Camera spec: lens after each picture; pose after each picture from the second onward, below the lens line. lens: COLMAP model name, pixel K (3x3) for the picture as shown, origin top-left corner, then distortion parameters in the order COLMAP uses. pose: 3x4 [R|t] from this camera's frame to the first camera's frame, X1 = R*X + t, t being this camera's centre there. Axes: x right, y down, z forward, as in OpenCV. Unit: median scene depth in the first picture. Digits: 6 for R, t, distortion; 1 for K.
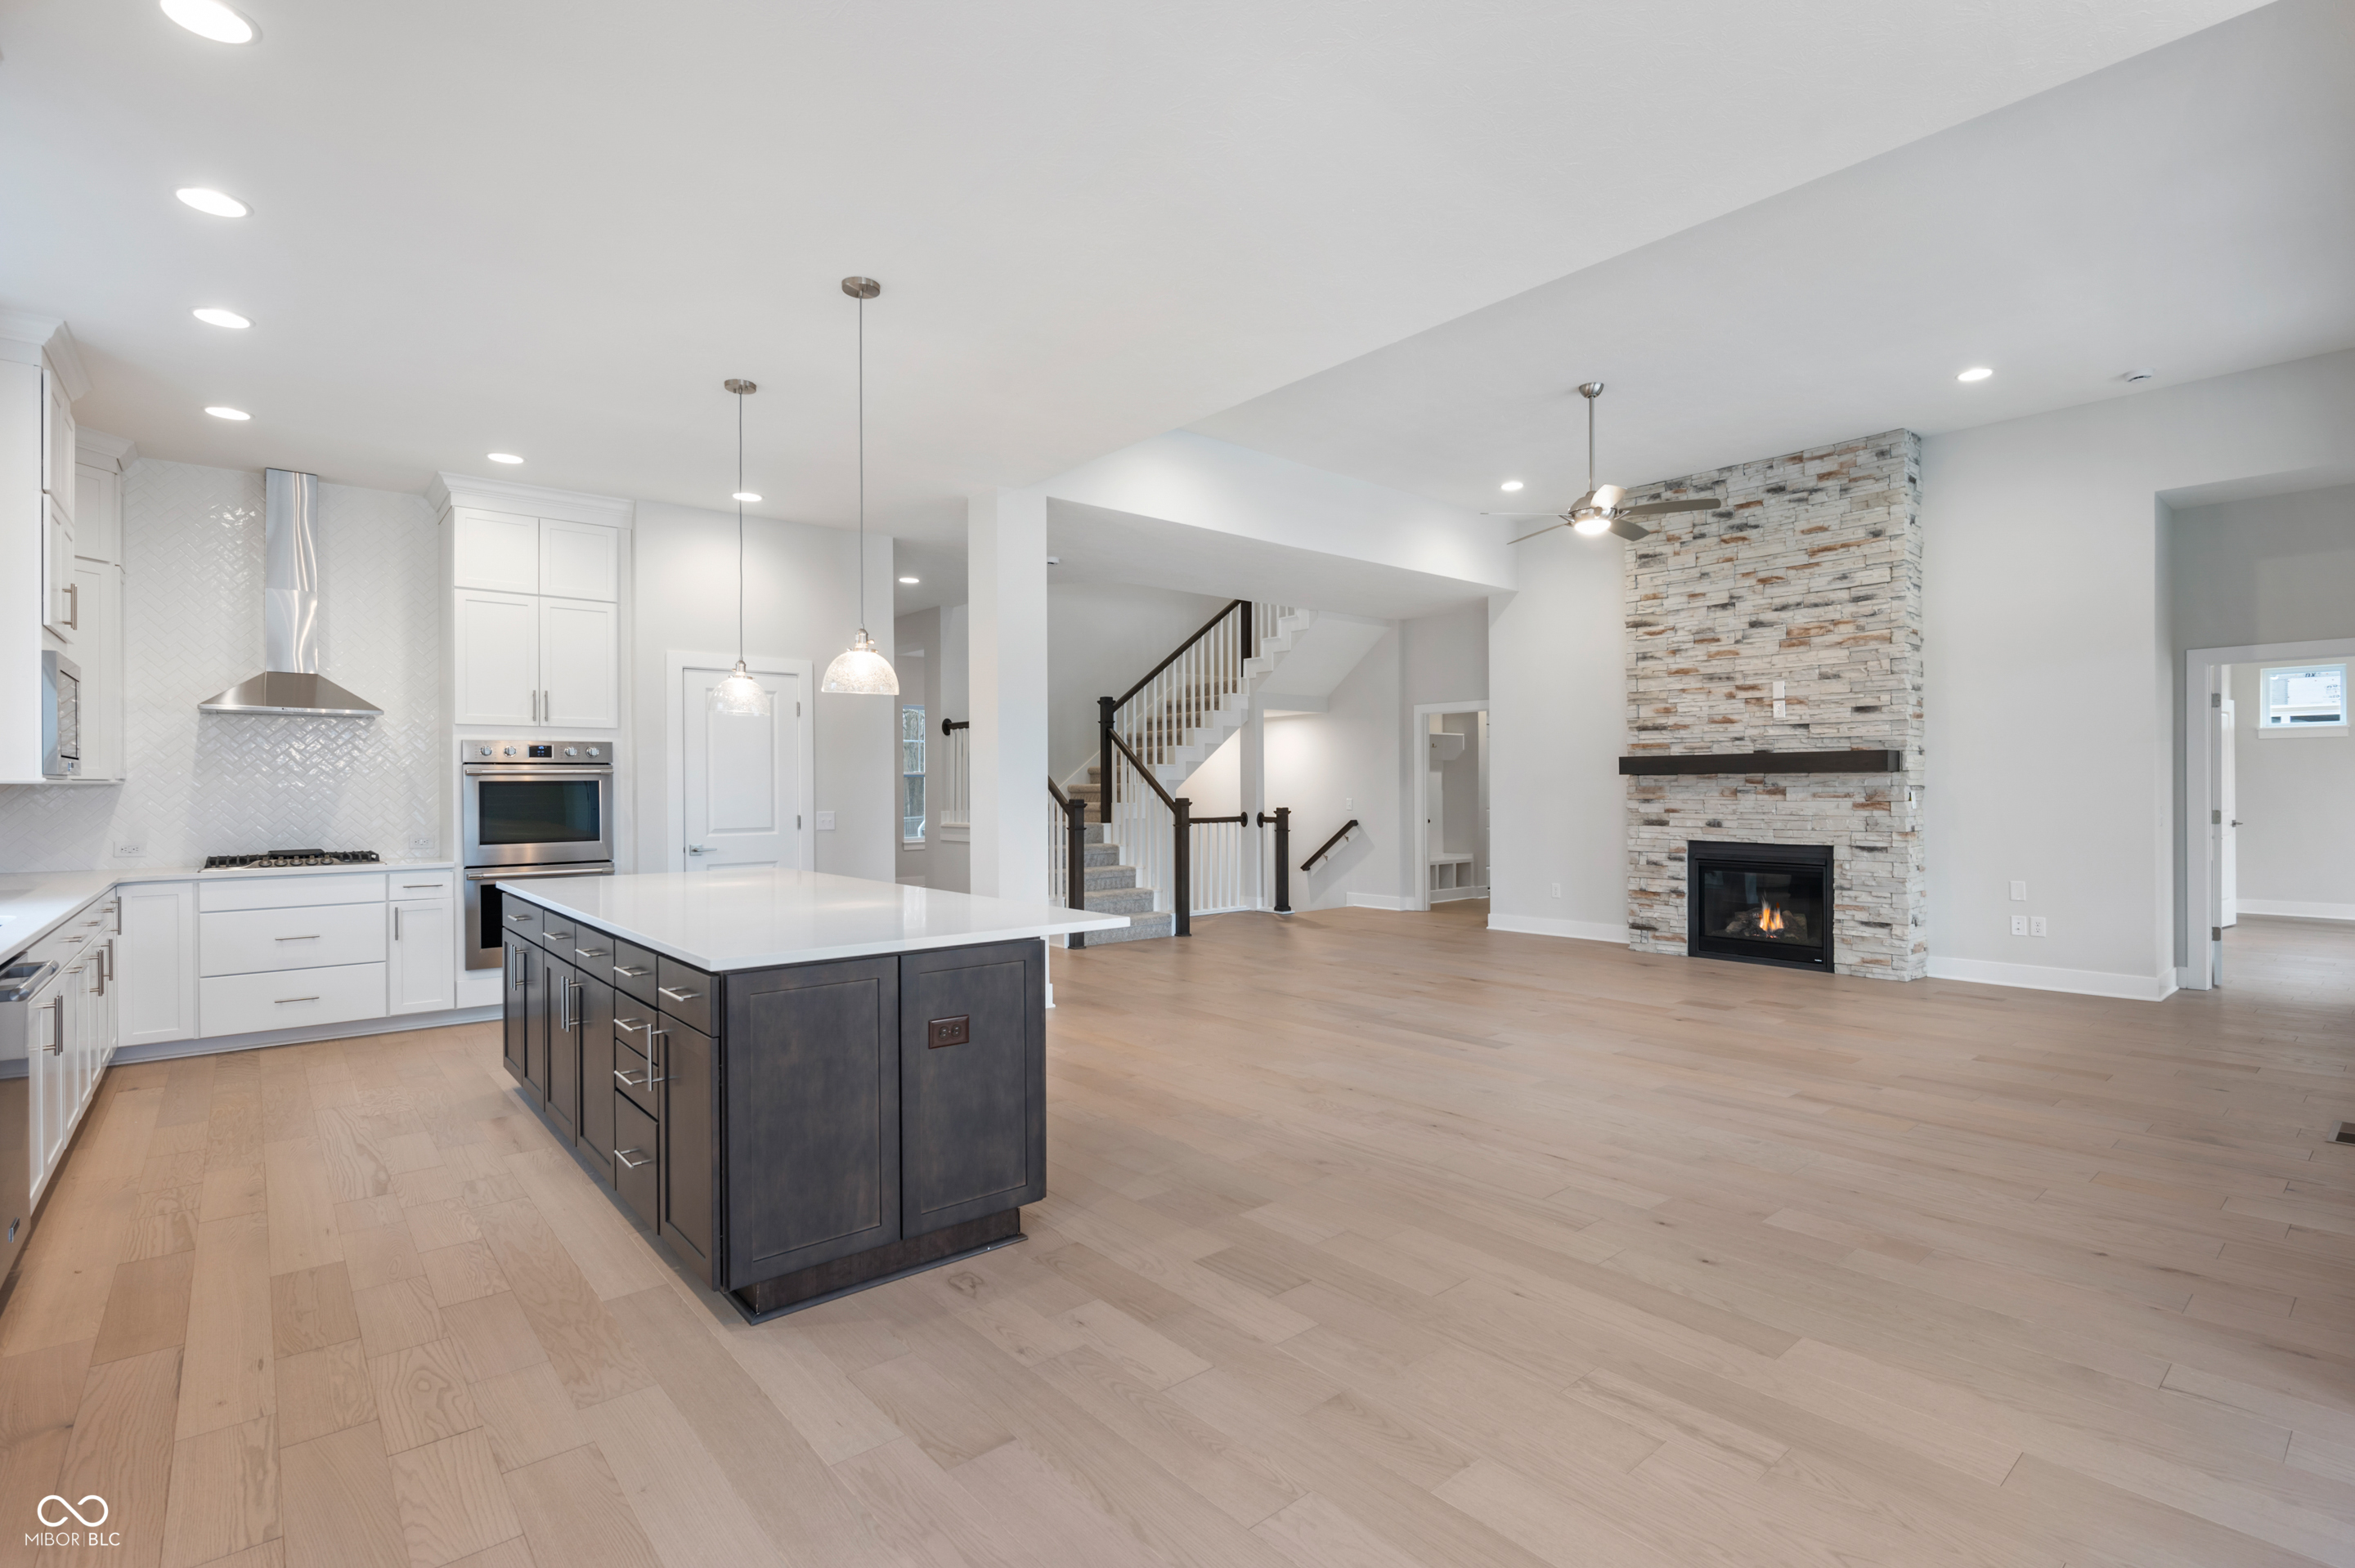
lens RADIAL K [[1111.5, 0, 1186.3], [0, 1111.5, 785.2], [0, 0, 1]] dist [-0.002500, -0.000113]
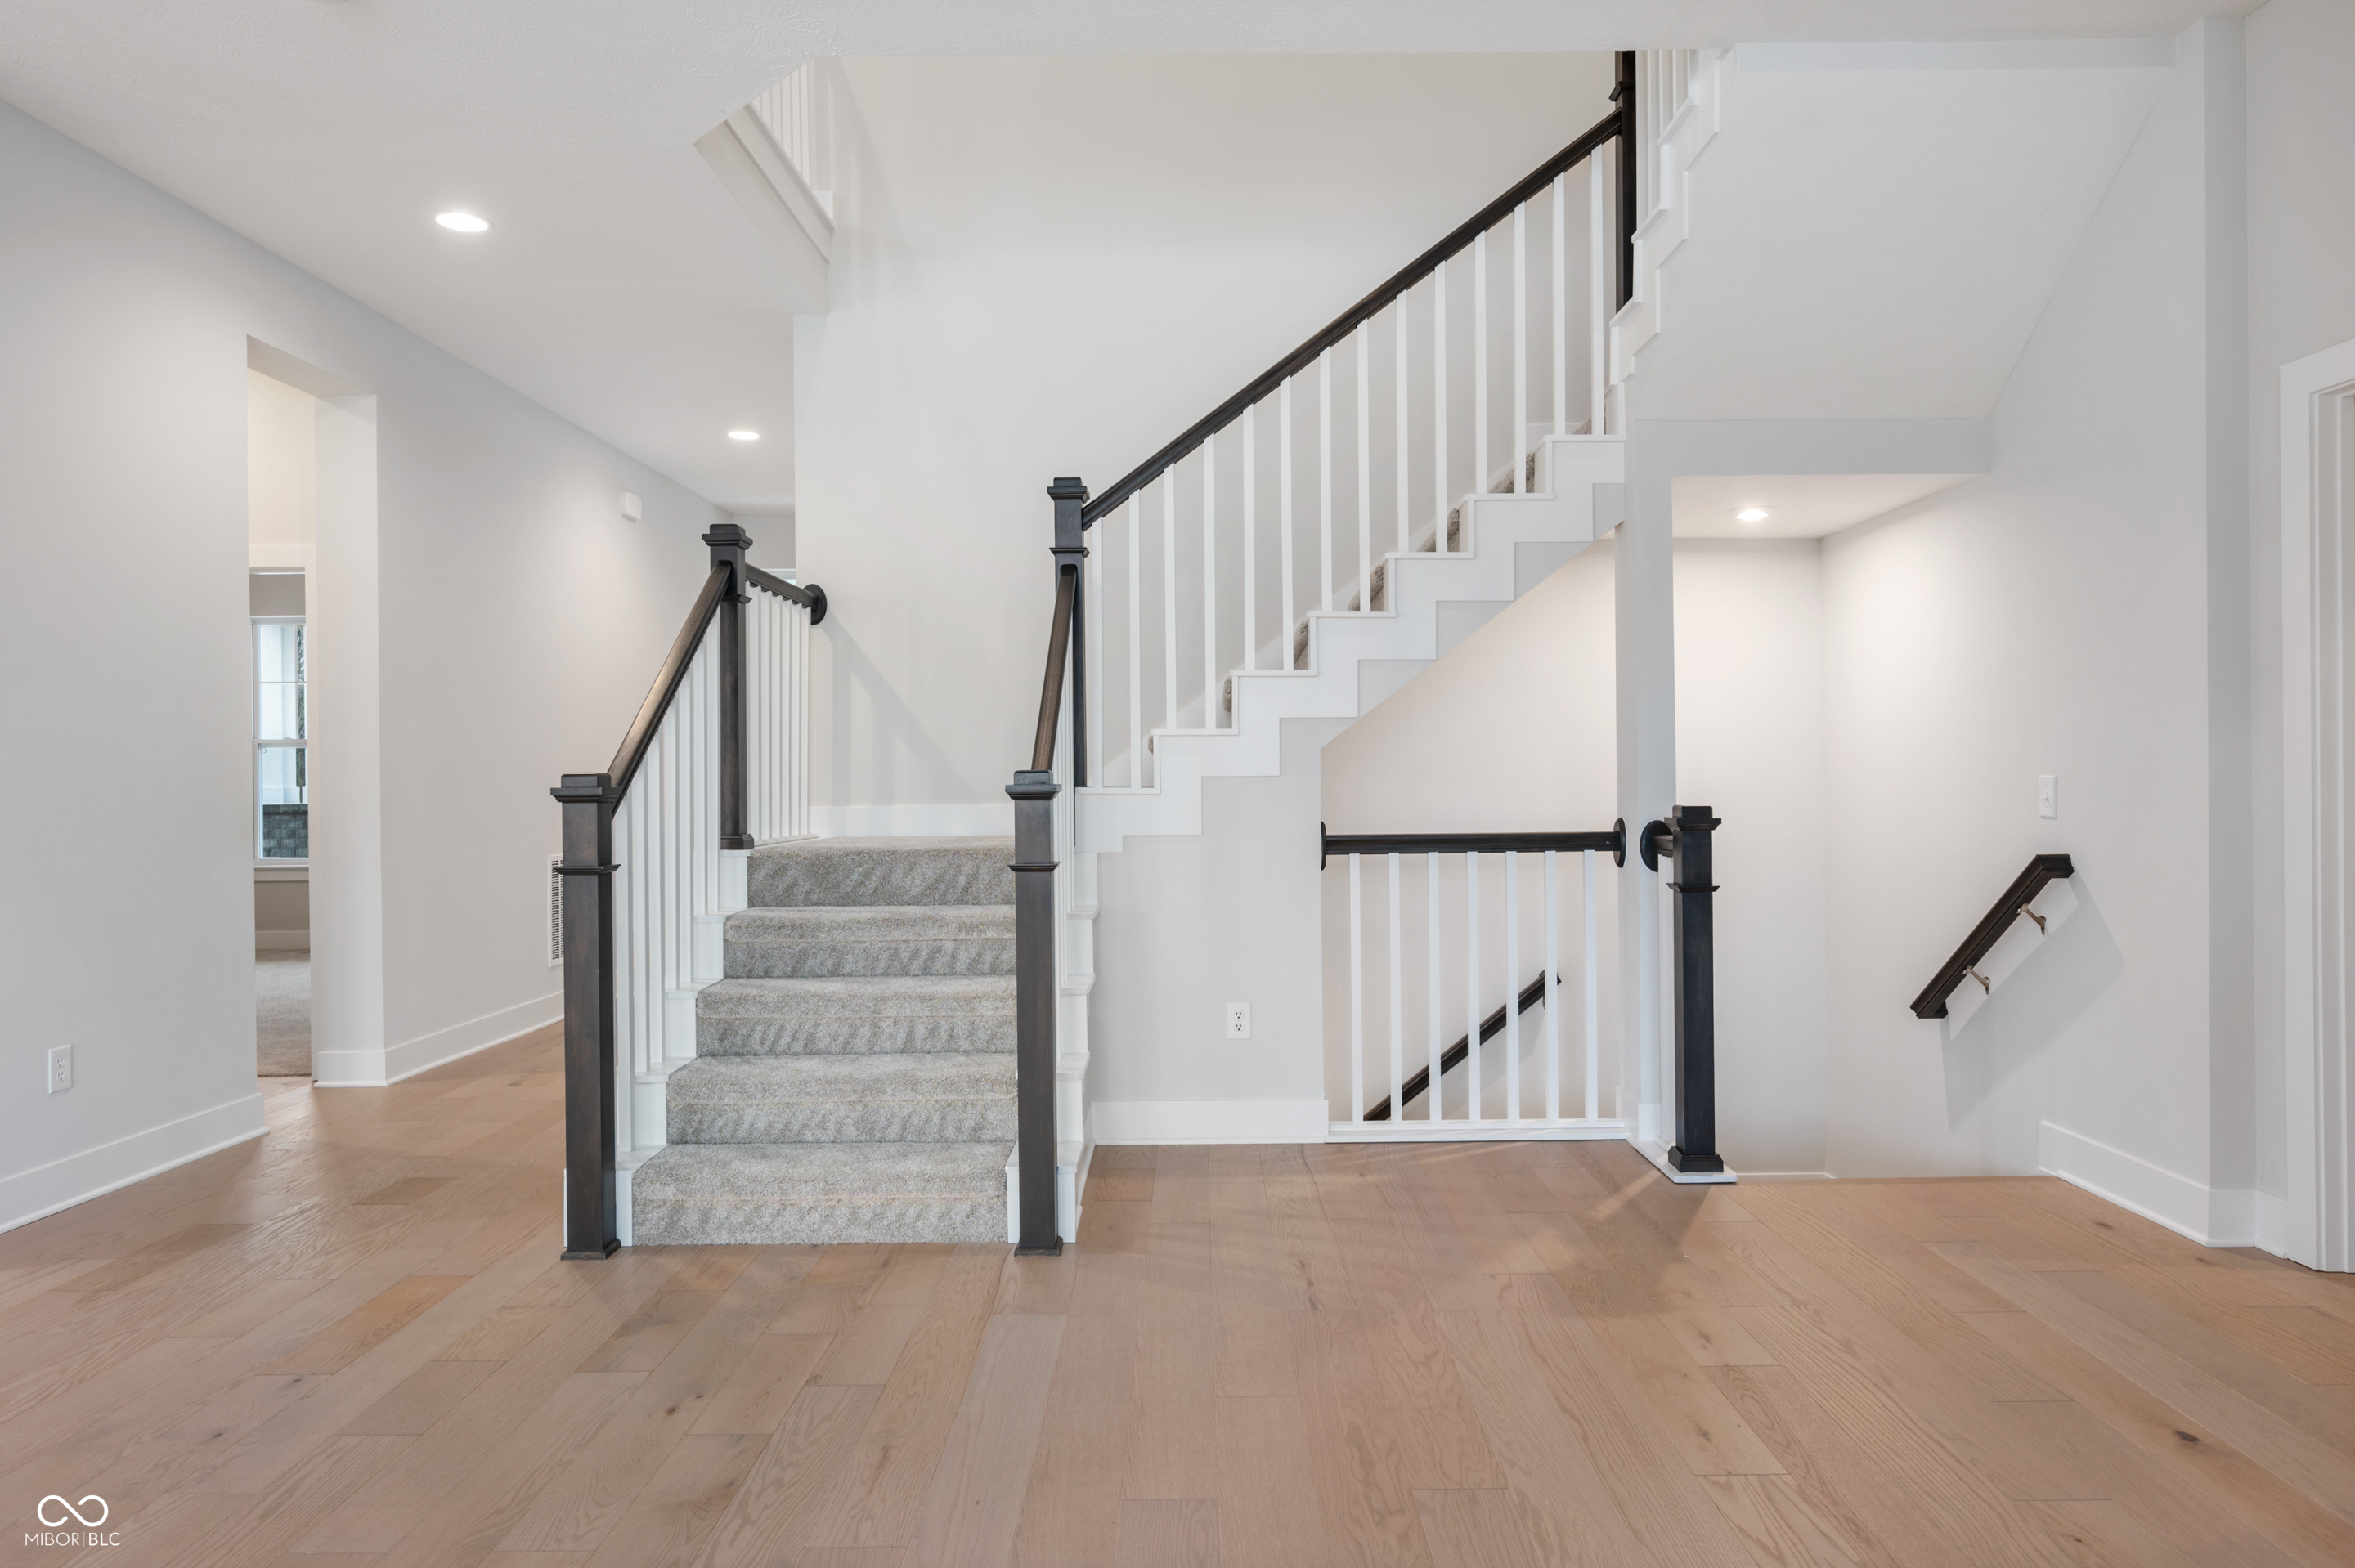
lens RADIAL K [[1450.4, 0, 1177.5], [0, 1450.4, 784.0], [0, 0, 1]] dist [0.000169, 0.000627]
pose [[0.756310, -0.000910, -0.654212, 0.320629], [0.008665, 0.999925, 0.008626, 0.014305], [0.654155, -0.012193, 0.756262, 0.878968]]
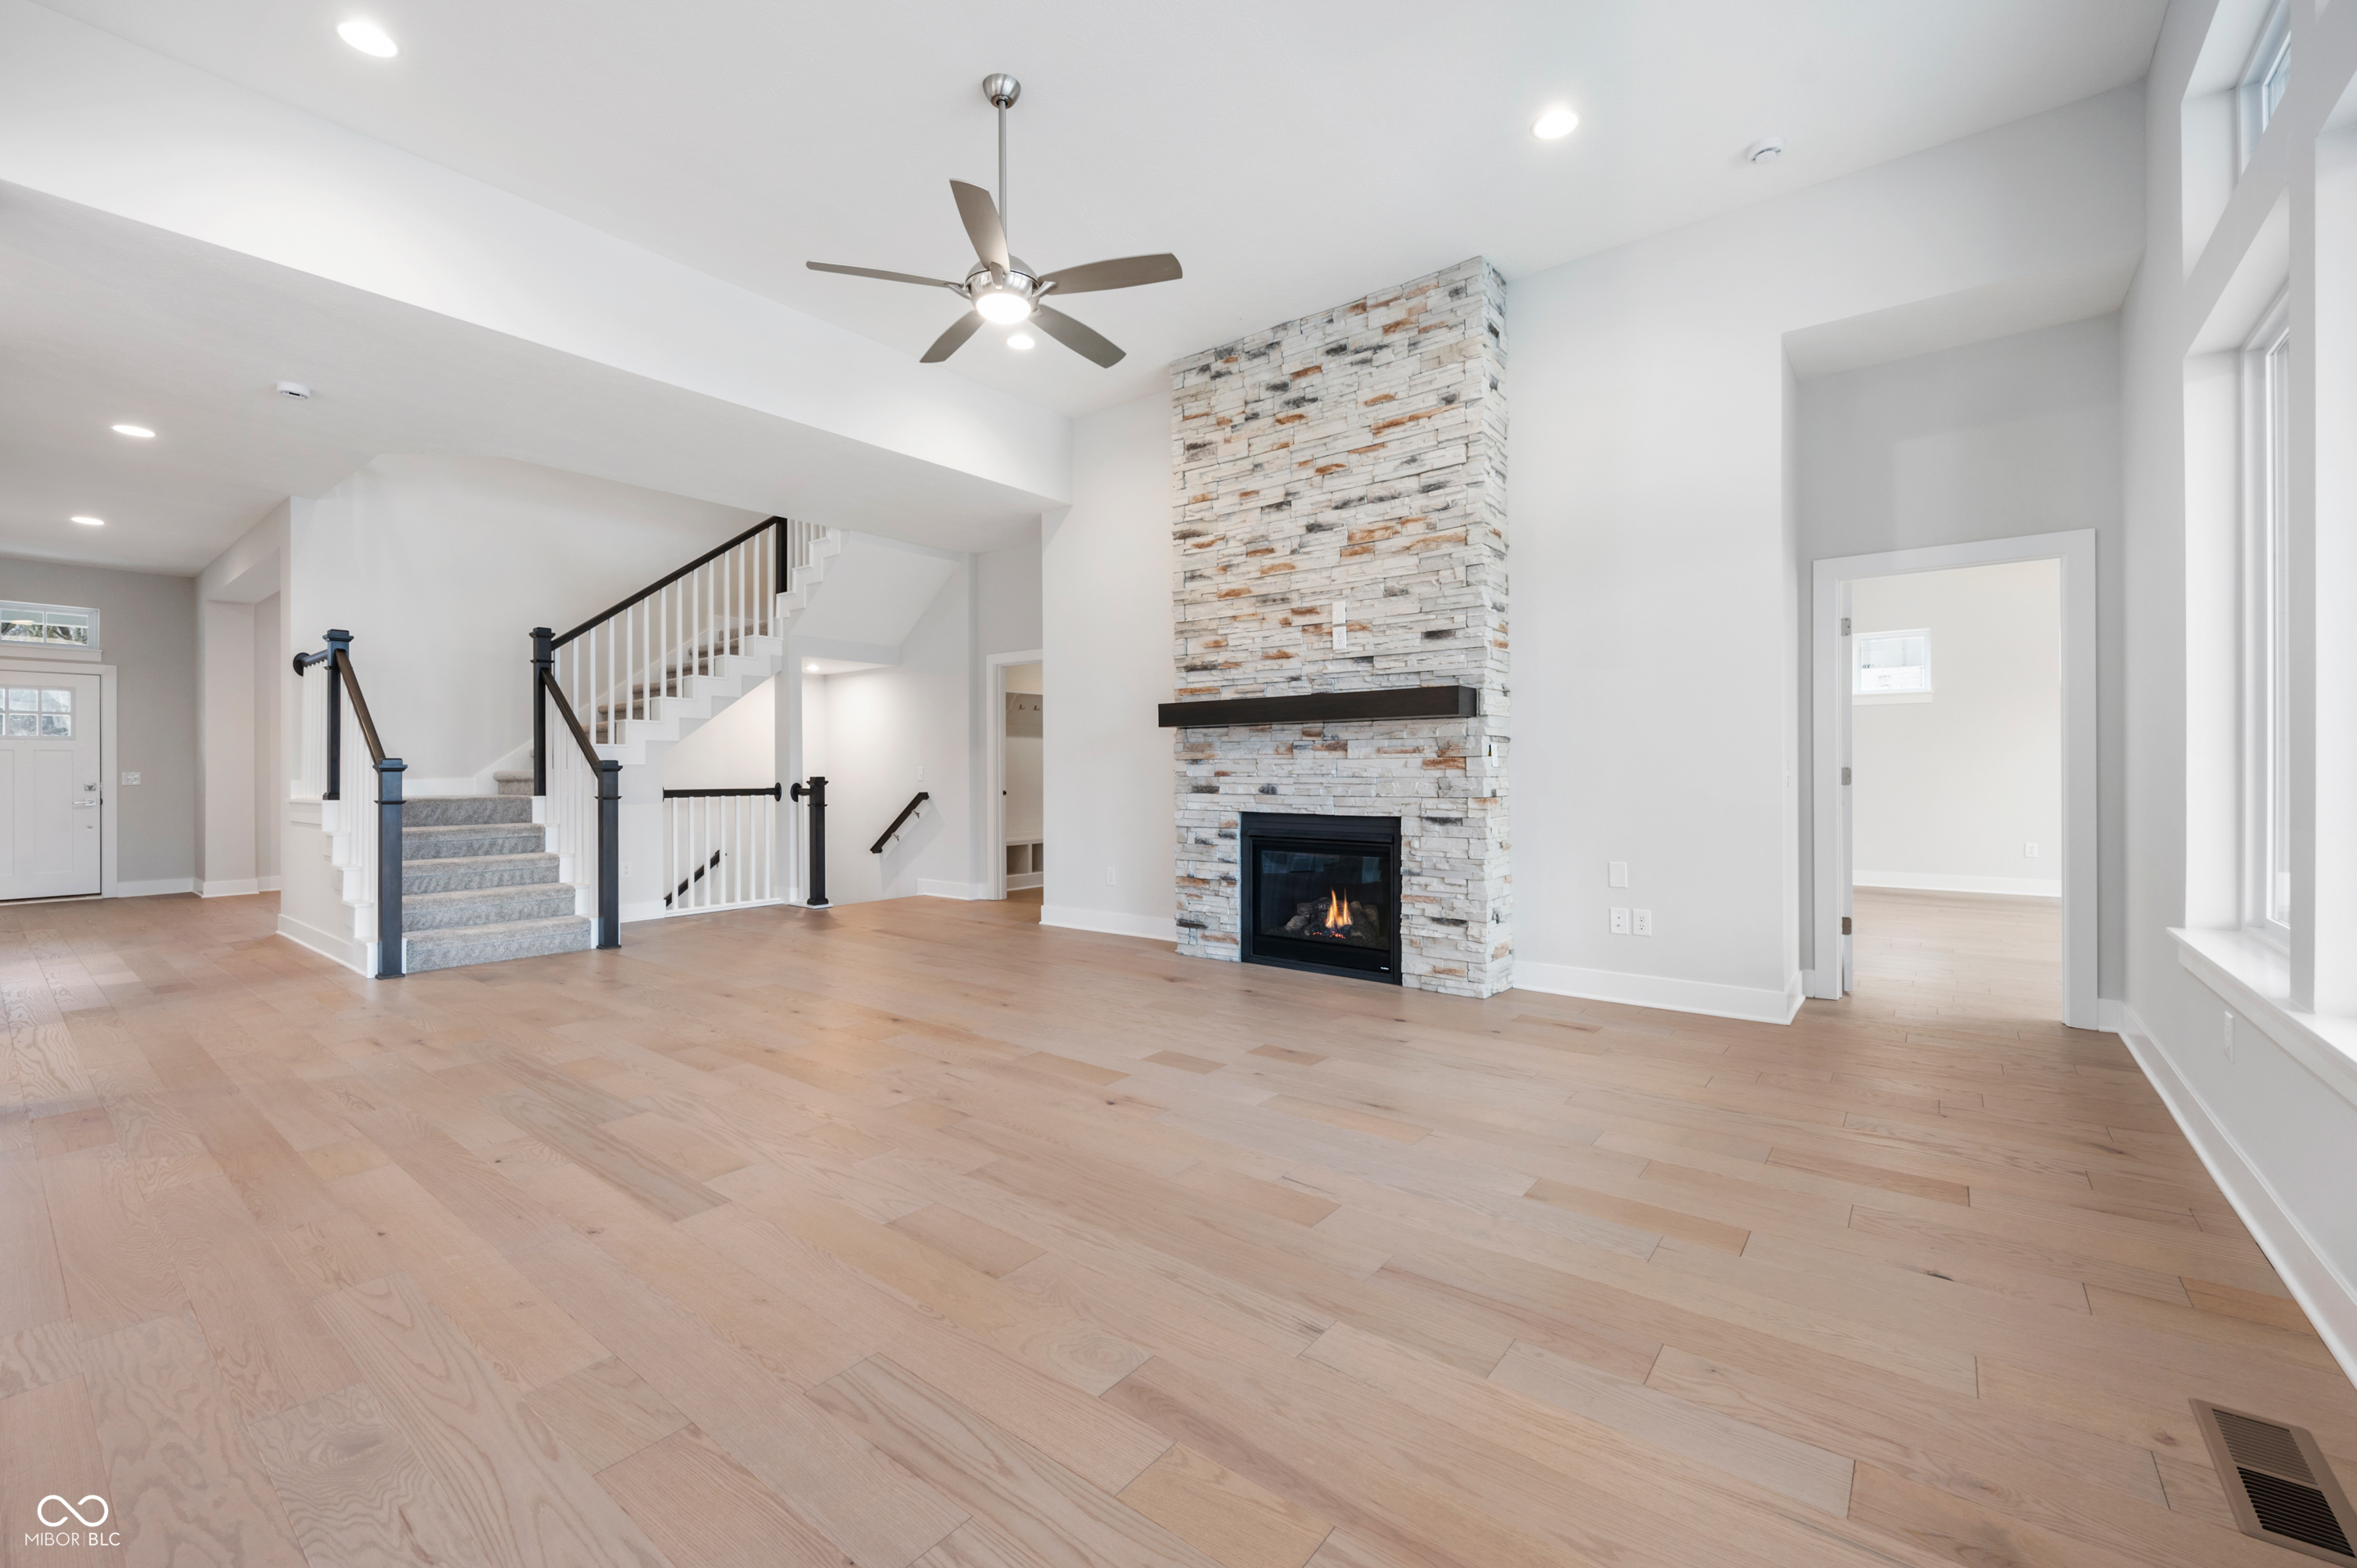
lens RADIAL K [[976.7, 0, 1161.4], [0, 976.7, 767.5], [0, 0, 1]] dist [0.001828, -0.000023]
pose [[0.983034, 0.001028, 0.183420, 0.281700], [-0.000495, 0.999996, -0.002950, 0.021536], [-0.183422, 0.002809, 0.983030, 0.353181]]
